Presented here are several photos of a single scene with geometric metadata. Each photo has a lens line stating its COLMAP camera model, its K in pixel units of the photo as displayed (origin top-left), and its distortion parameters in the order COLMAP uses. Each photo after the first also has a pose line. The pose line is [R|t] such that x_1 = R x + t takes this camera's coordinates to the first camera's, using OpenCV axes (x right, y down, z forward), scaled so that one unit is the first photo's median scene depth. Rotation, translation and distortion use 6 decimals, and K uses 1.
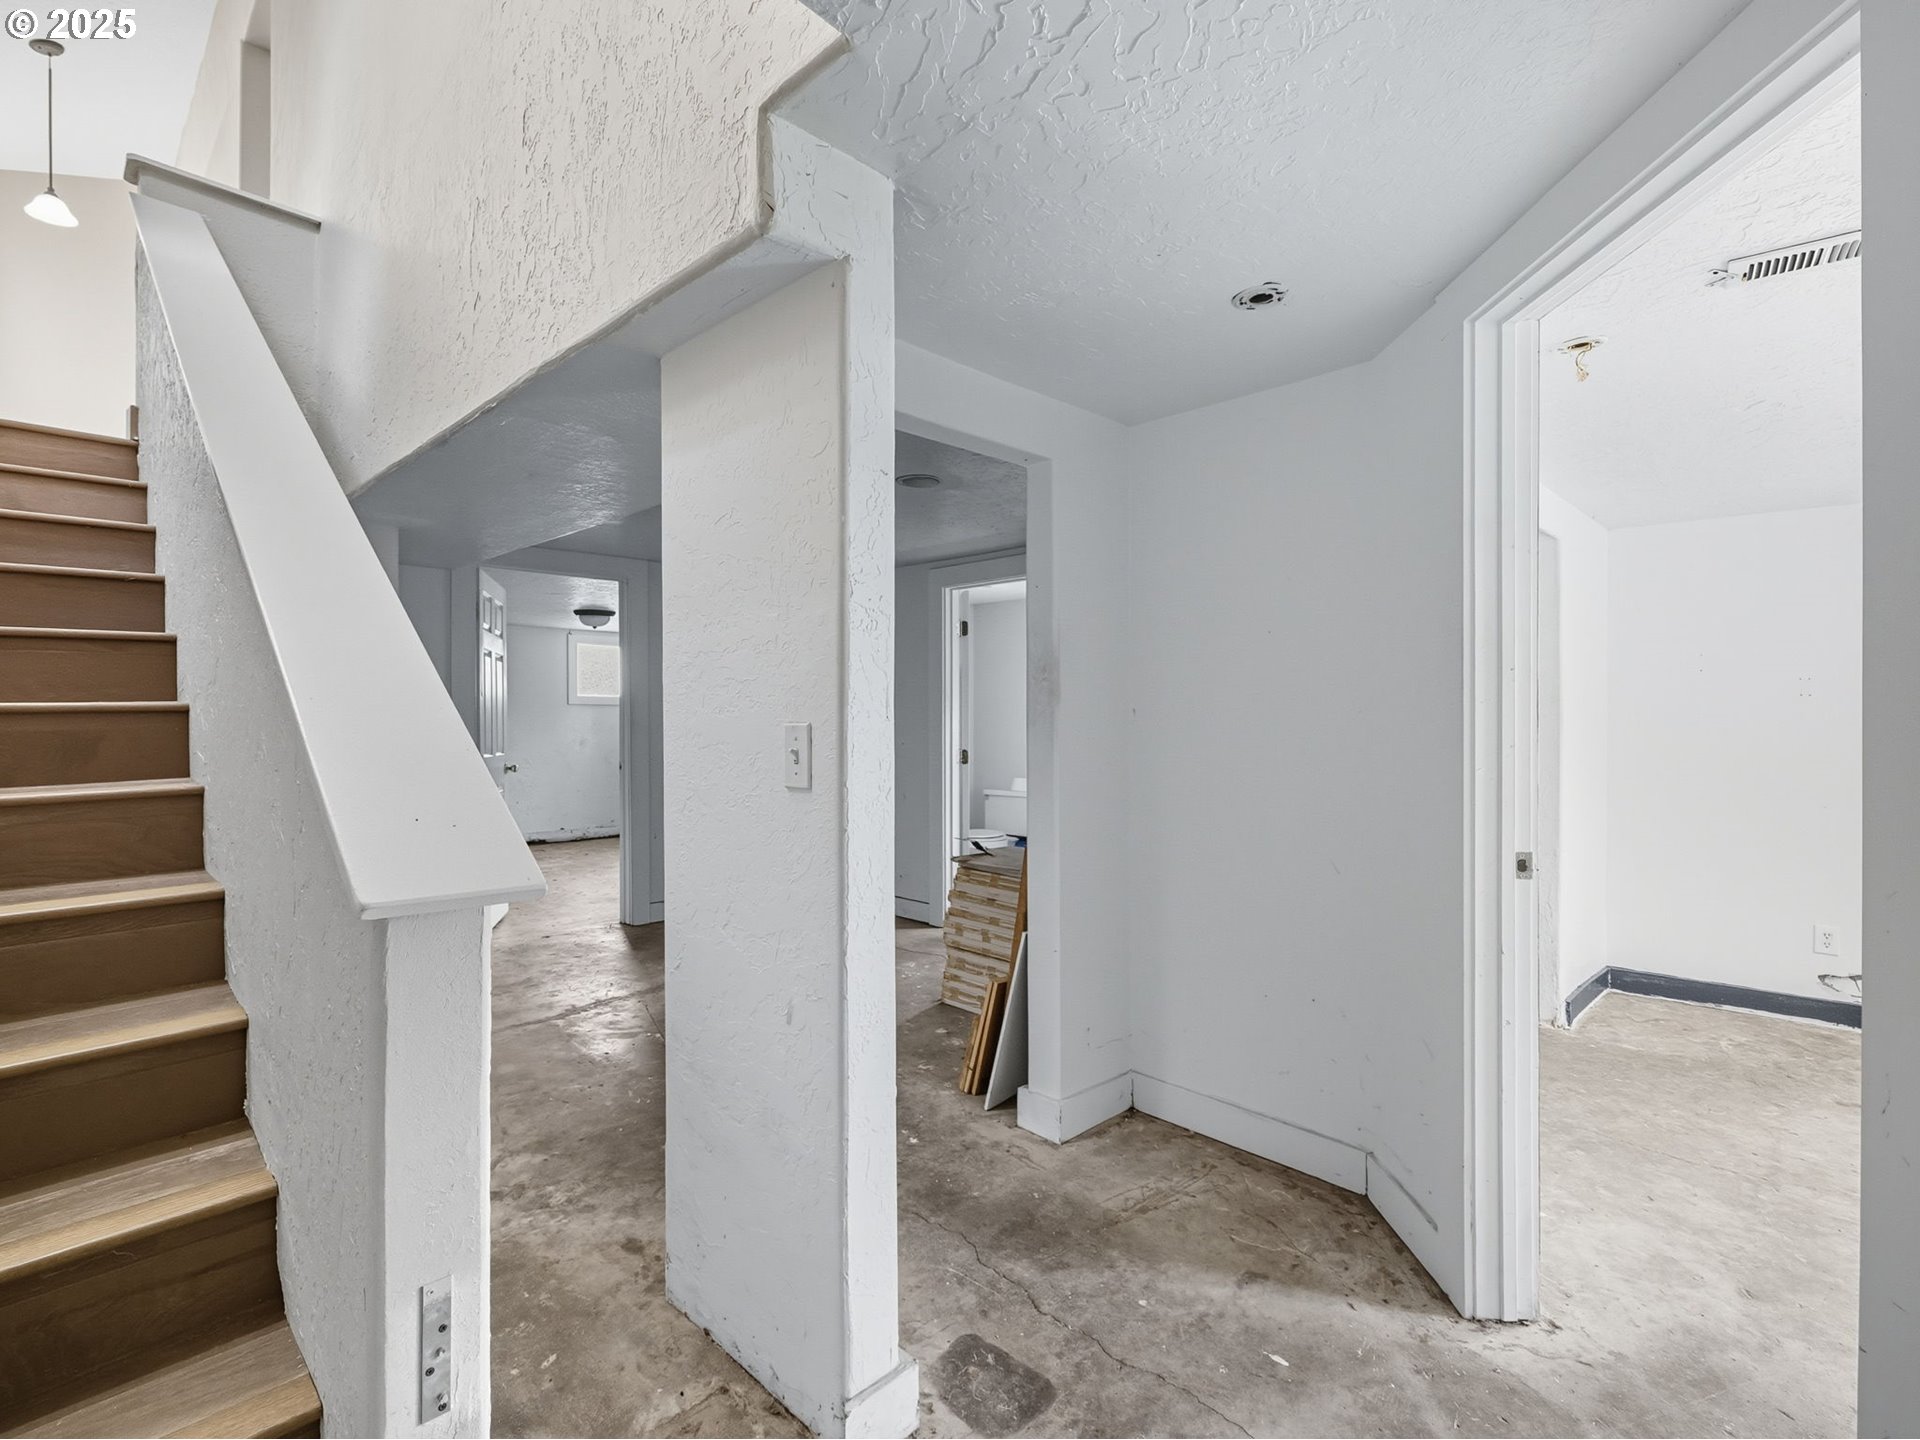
lens RADIAL K [[902.3, 0, 948.8], [0, 902.3, 716.0], [0, 0, 1]] dist [-0.000982, 0.001818]
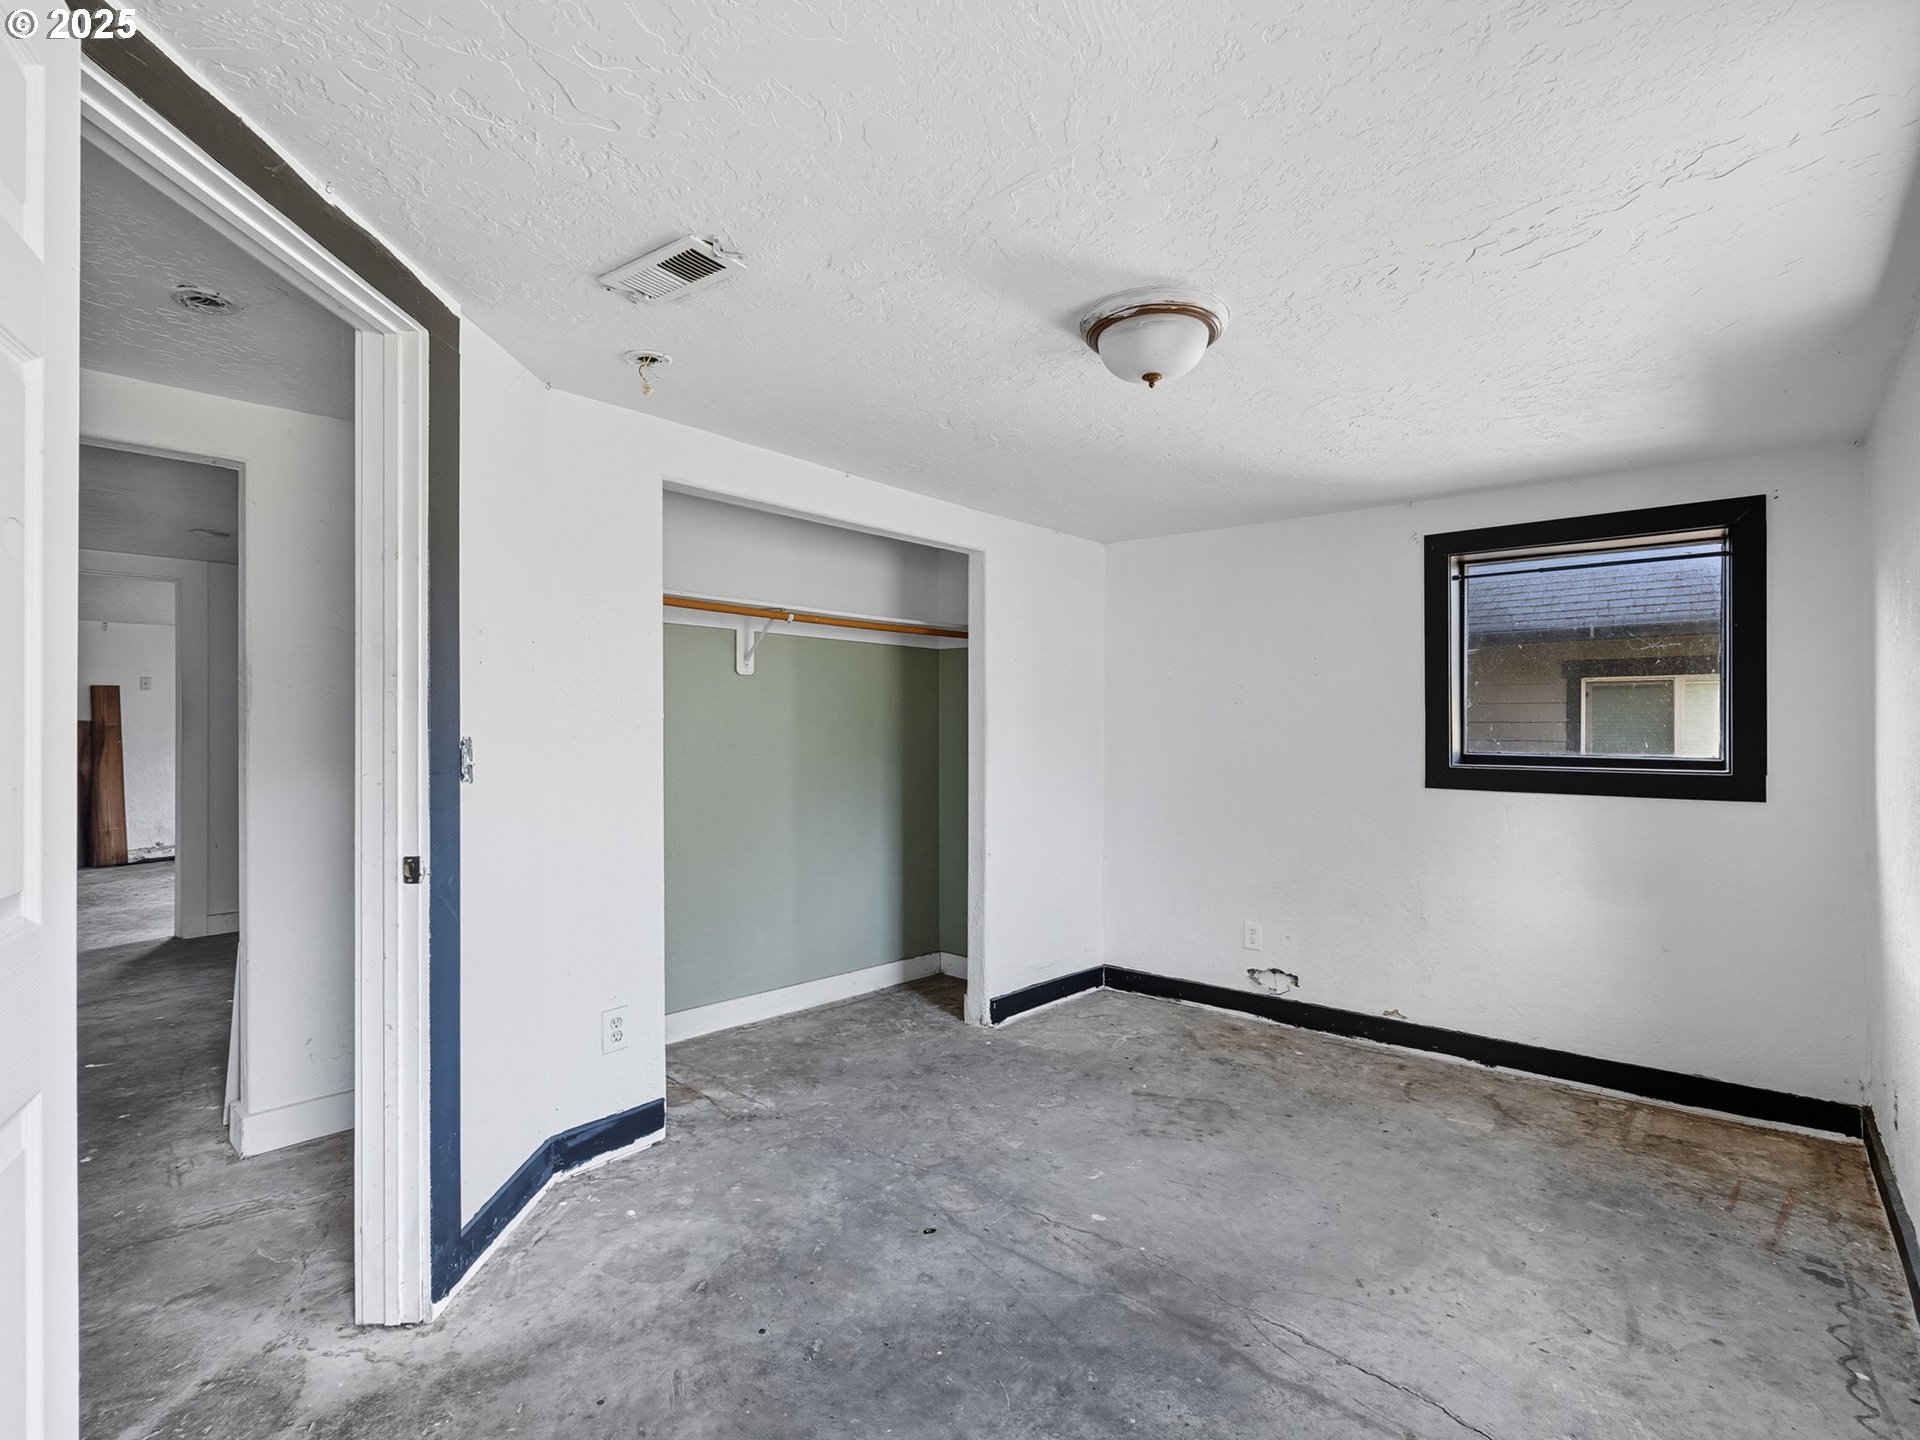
lens RADIAL K [[902.3, 0, 961.0], [0, 902.3, 716.5], [0, 0, 1]] dist [-0.000982, 0.001818]
pose [[0.997243, 0.003492, 0.074128, 0.545776], [-0.003113, 0.999981, -0.005227, -0.001057], [-0.074145, 0.004981, 0.997235, -0.023168]]
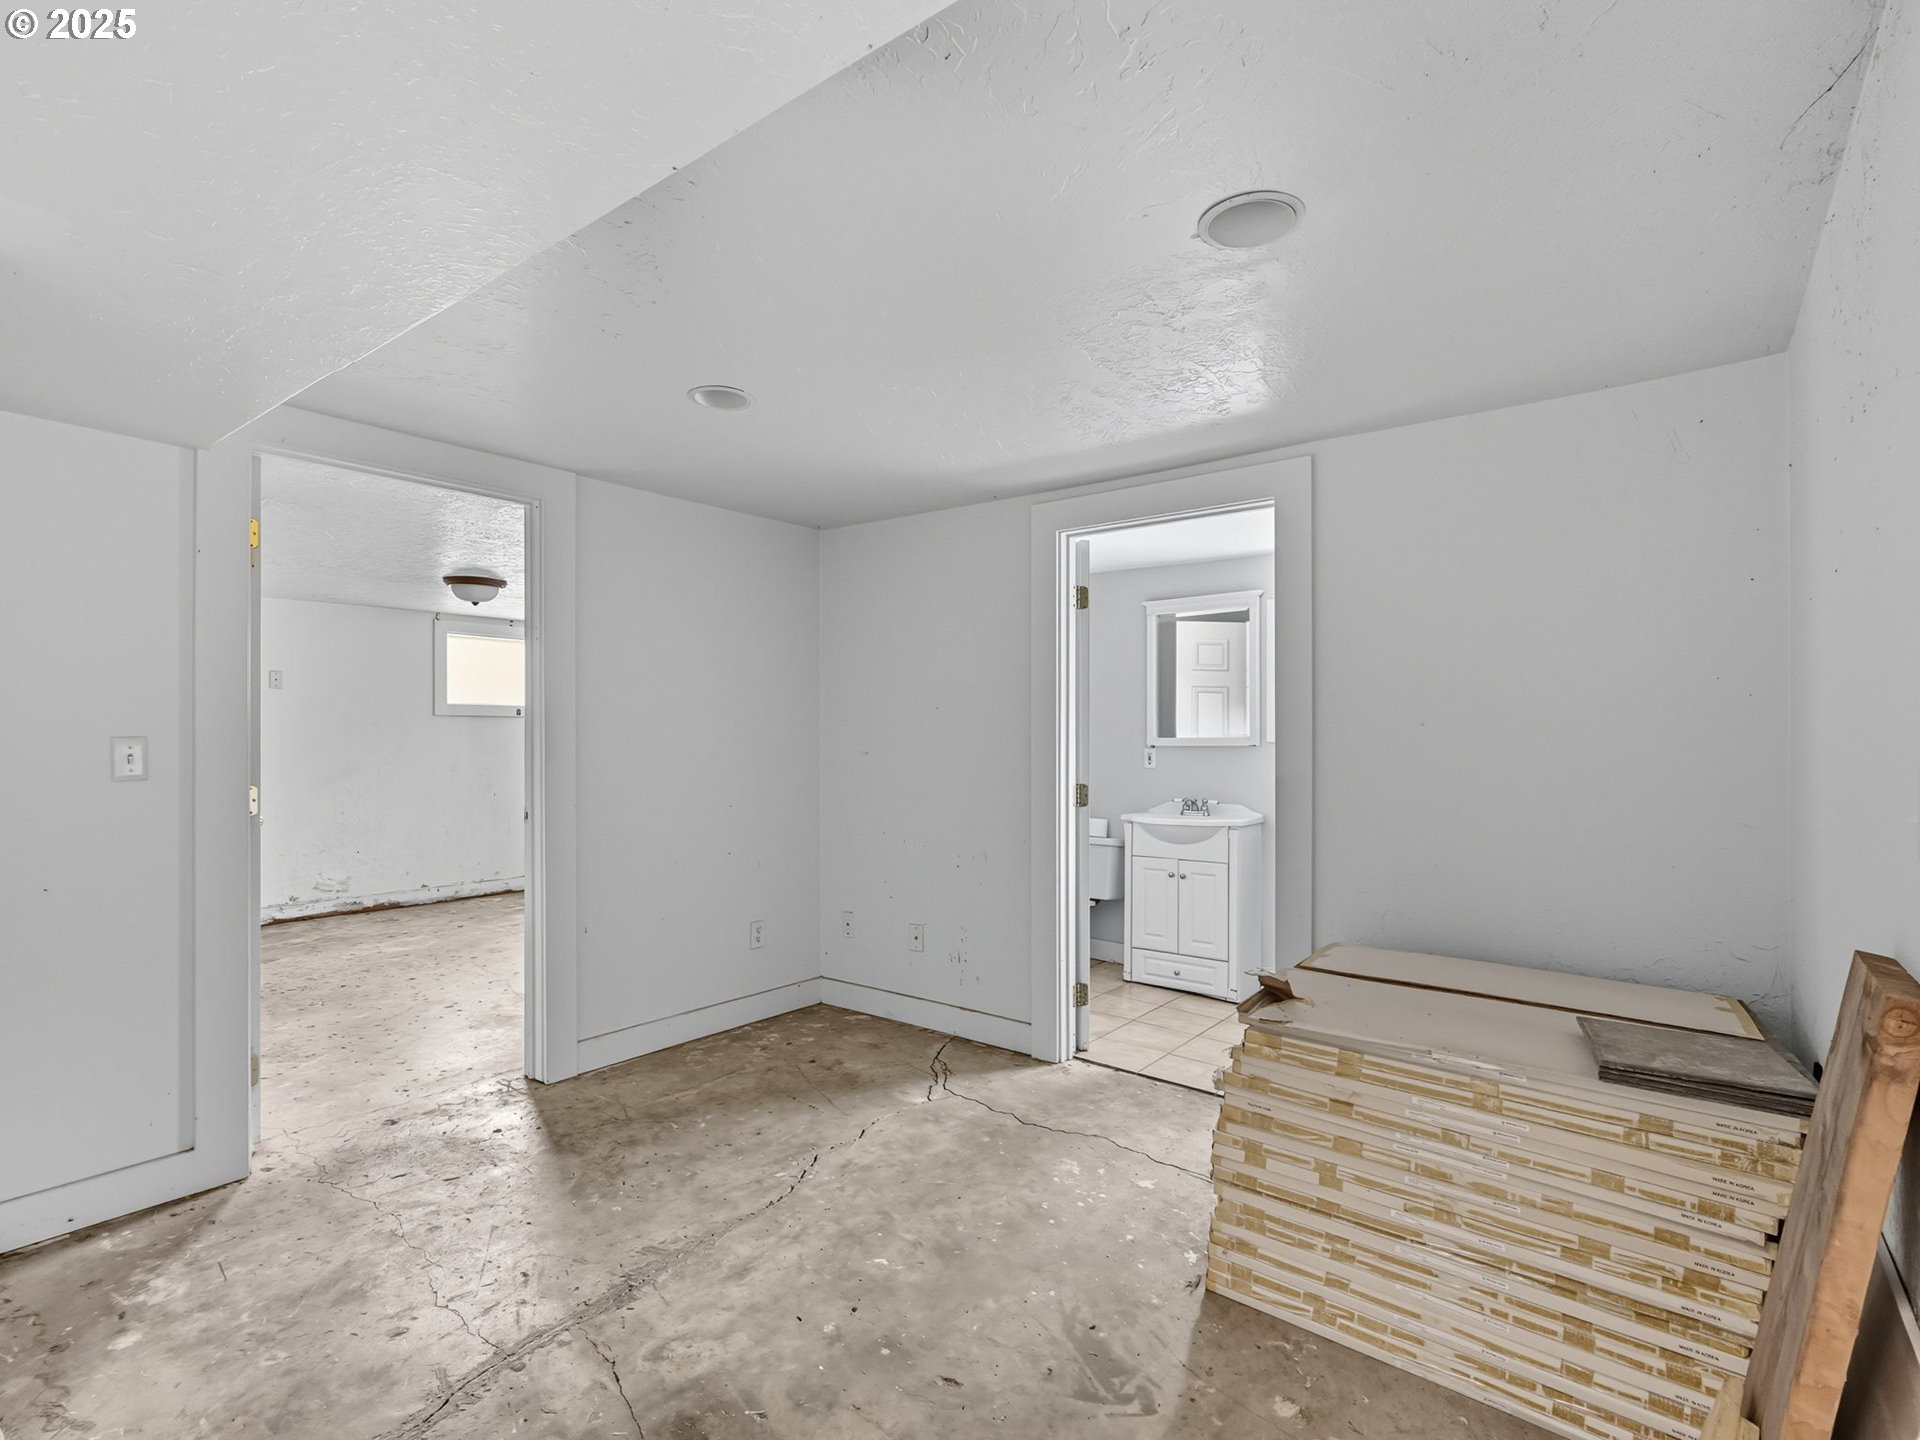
lens RADIAL K [[902.3, 0, 957.2], [0, 902.3, 725.5], [0, 0, 1]] dist [-0.000982, 0.001818]
pose [[0.991995, 0.002496, 0.126251, -0.218037], [-0.001560, 0.999971, -0.007508, 0.000420], [-0.126266, 0.007250, 0.991970, 0.515122]]
